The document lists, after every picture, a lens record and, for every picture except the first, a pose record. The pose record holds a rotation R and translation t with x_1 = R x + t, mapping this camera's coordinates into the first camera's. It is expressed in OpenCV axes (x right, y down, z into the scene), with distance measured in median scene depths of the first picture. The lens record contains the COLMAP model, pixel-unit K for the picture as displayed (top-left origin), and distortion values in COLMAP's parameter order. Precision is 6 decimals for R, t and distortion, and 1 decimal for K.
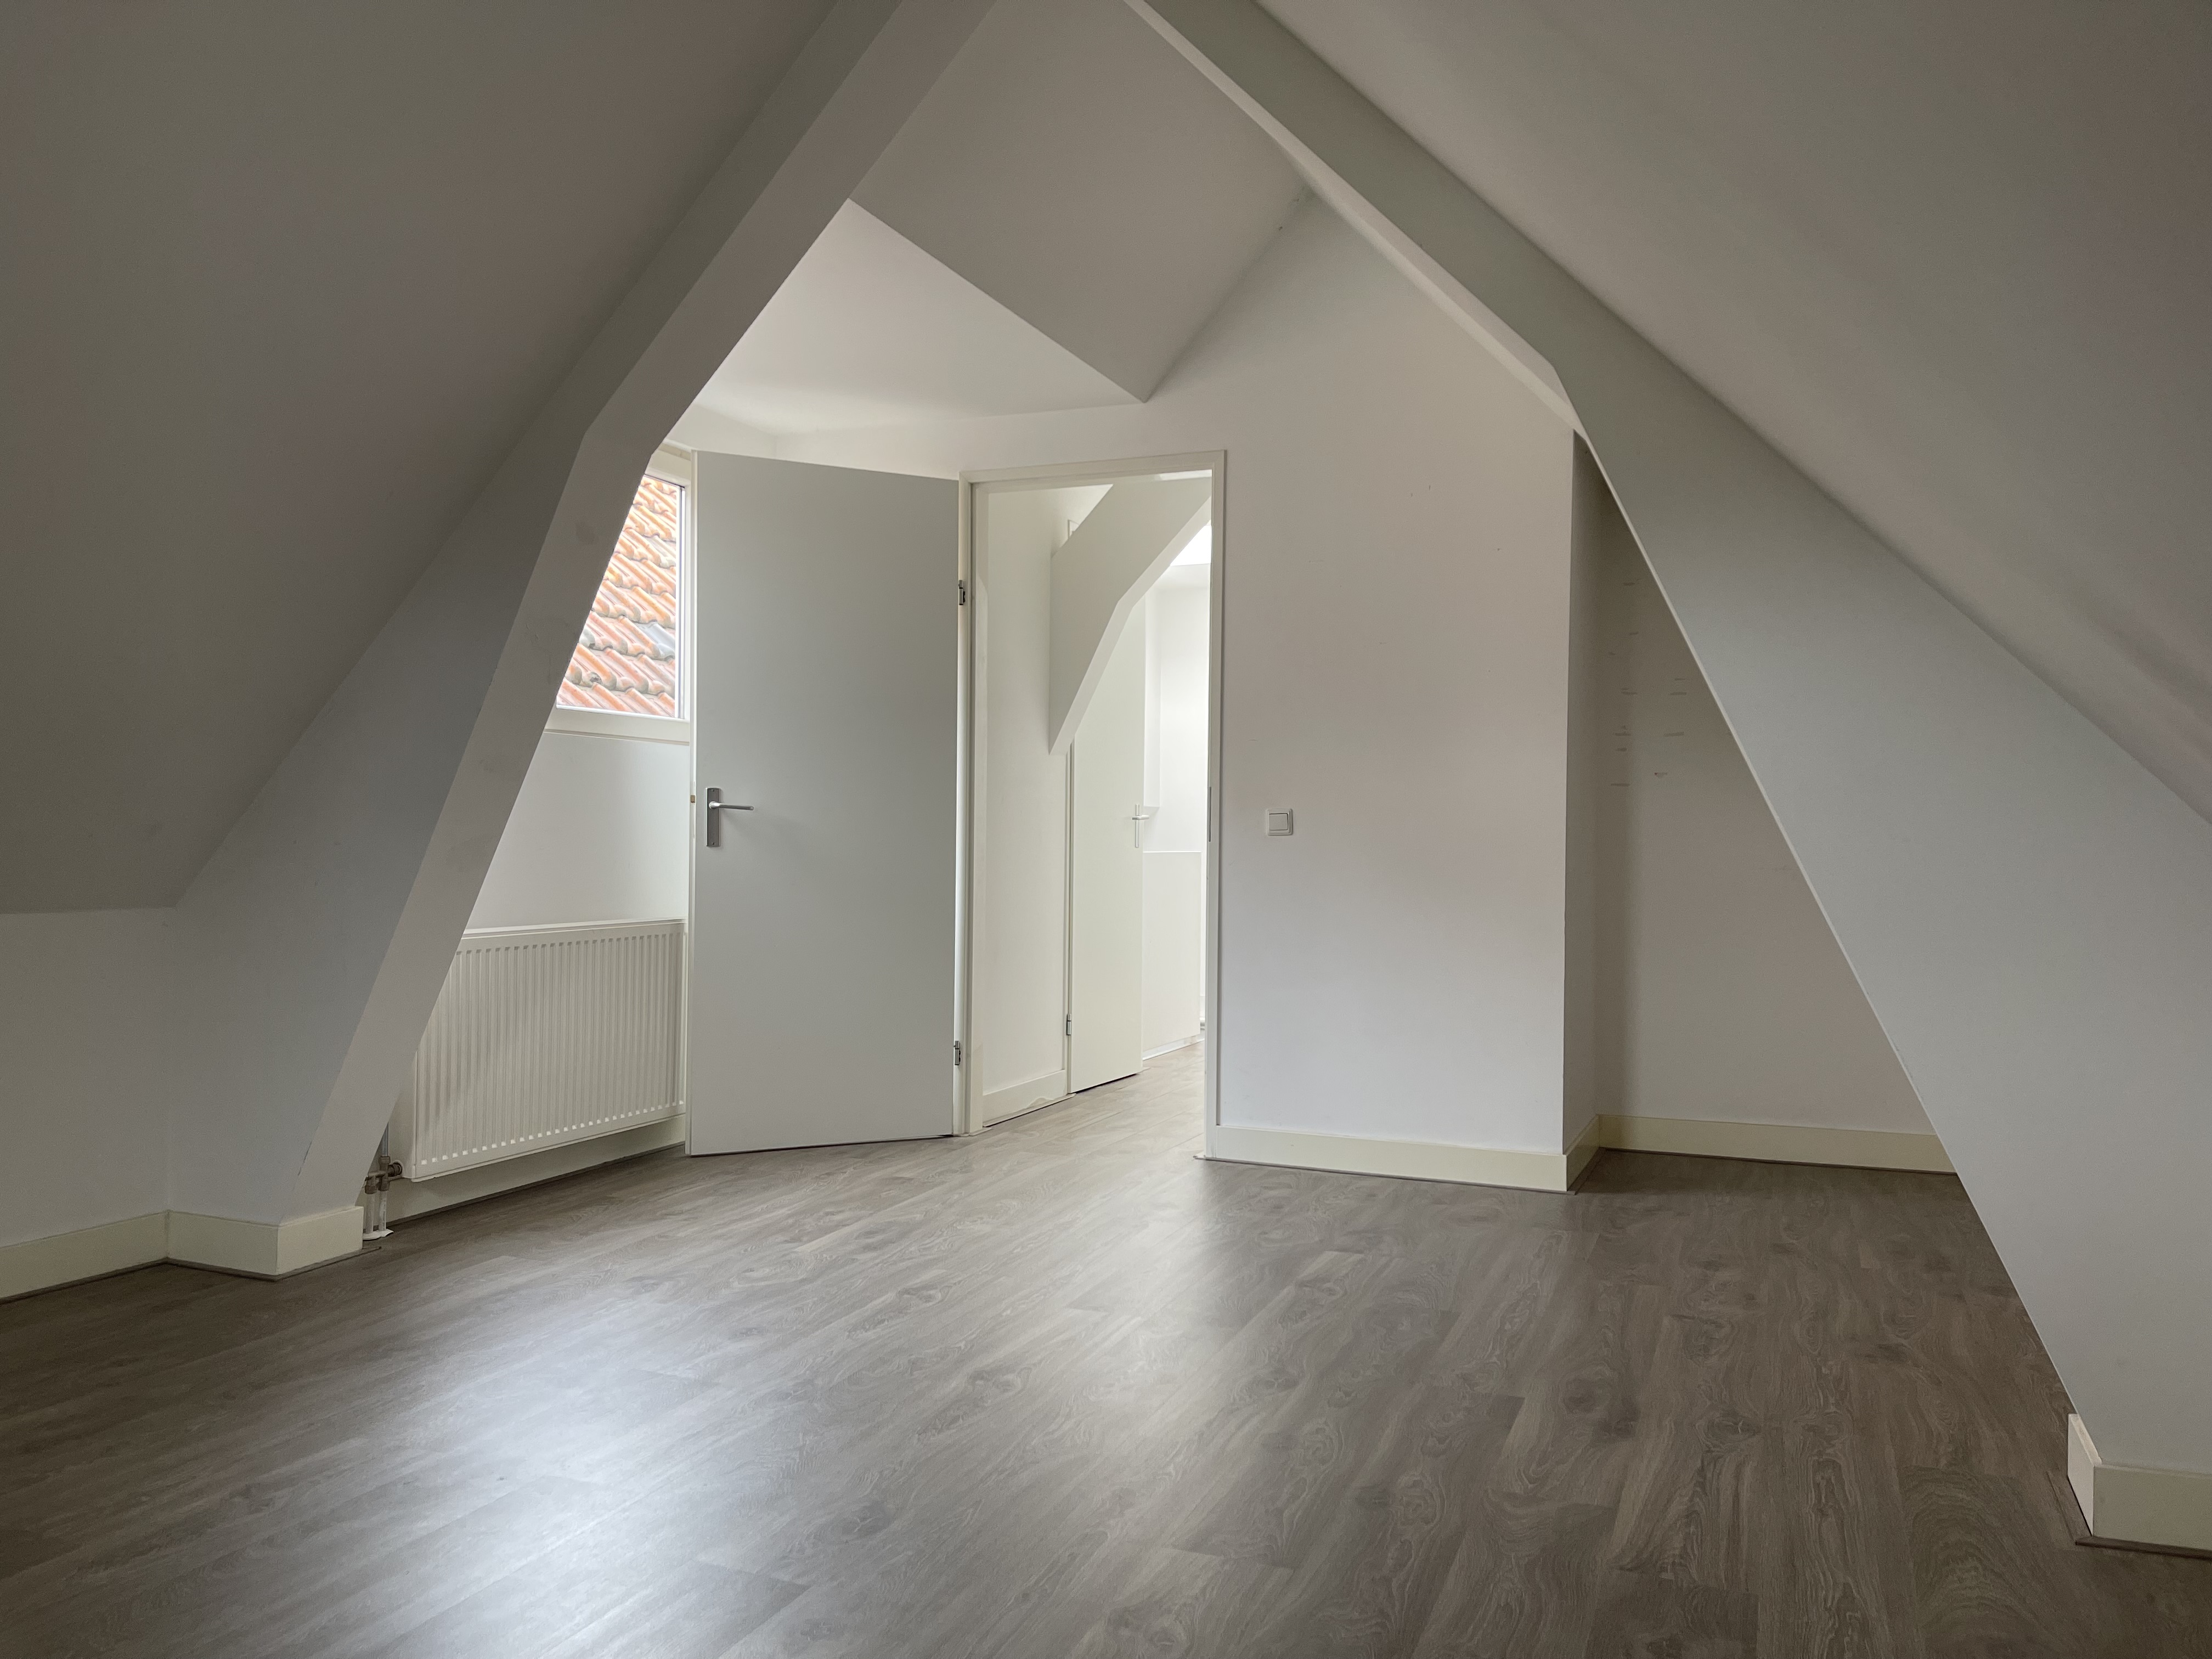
lens RADIAL K [[1661.5, 0, 1105.9], [0, 1661.5, 829.9], [0, 0, 1]] dist [0.000488, -0.004168]
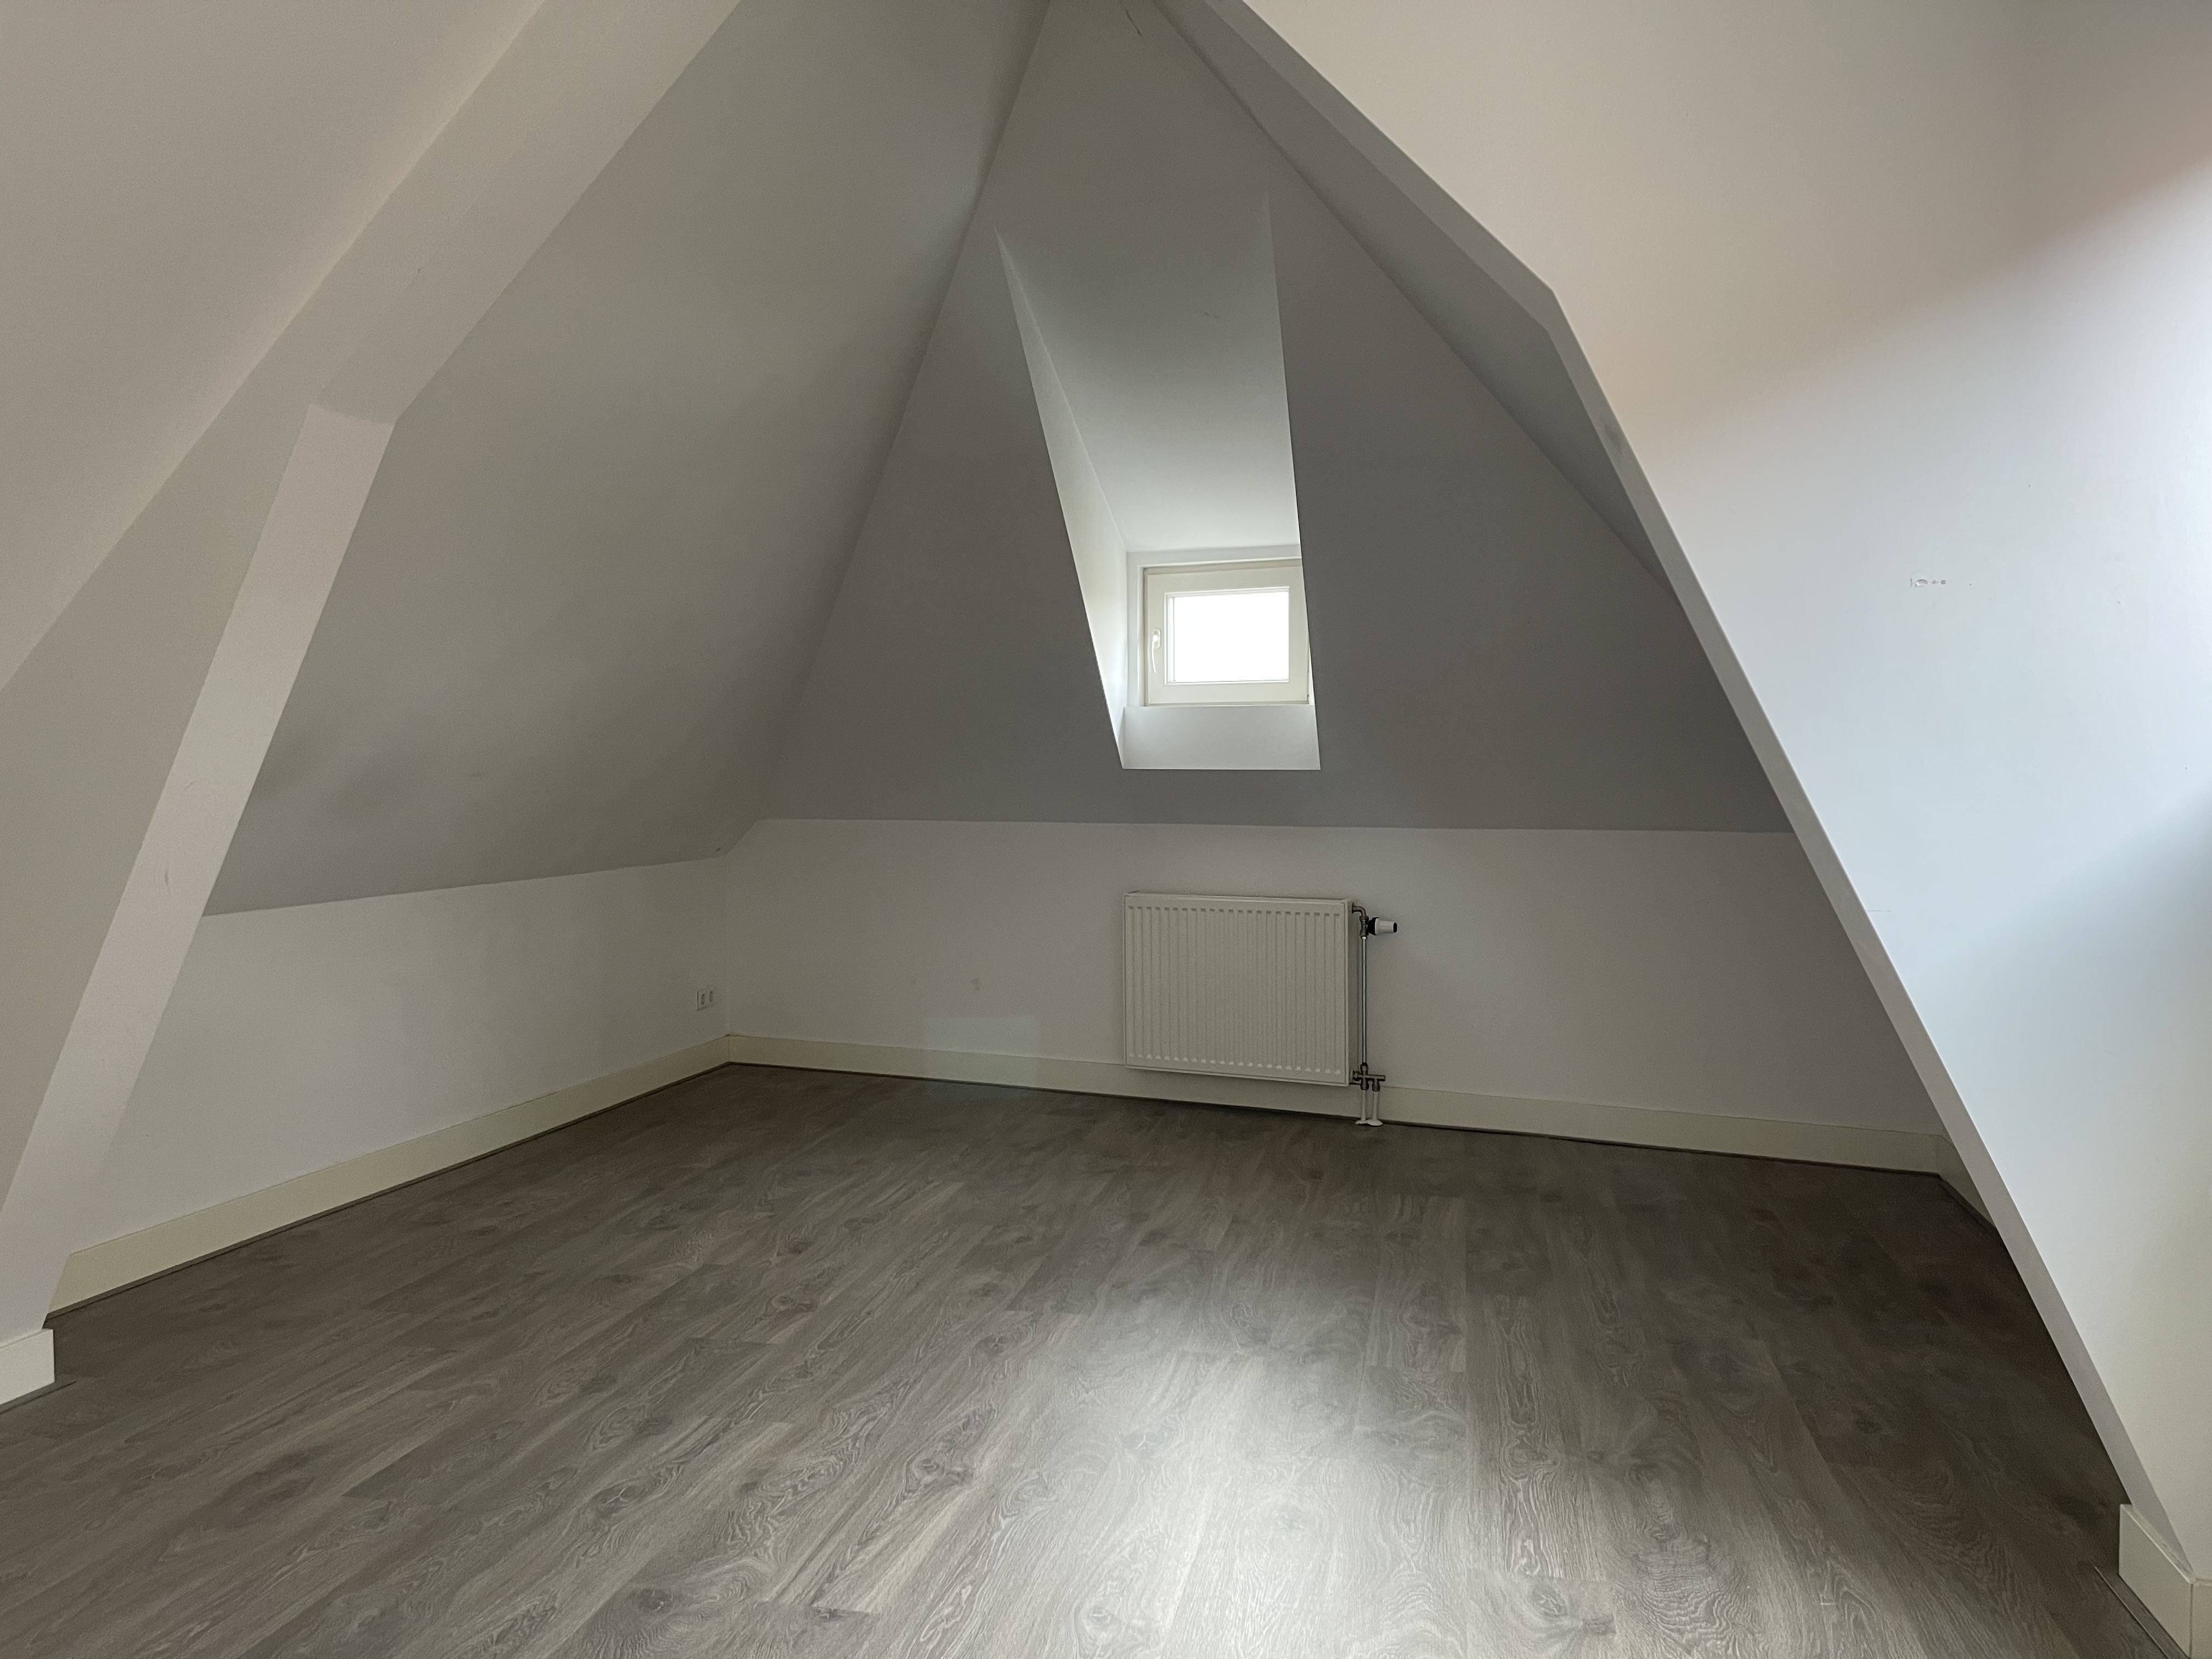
lens RADIAL K [[1661.5, 0, 1106.2], [0, 1661.5, 828.8], [0, 0, 1]] dist [0.000488, -0.004168]
pose [[-0.985593, -0.006129, -0.169025, 0.000388], [-0.011365, 0.999484, 0.030027, -0.049738], [0.168754, 0.031516, -0.985154, 2.039768]]
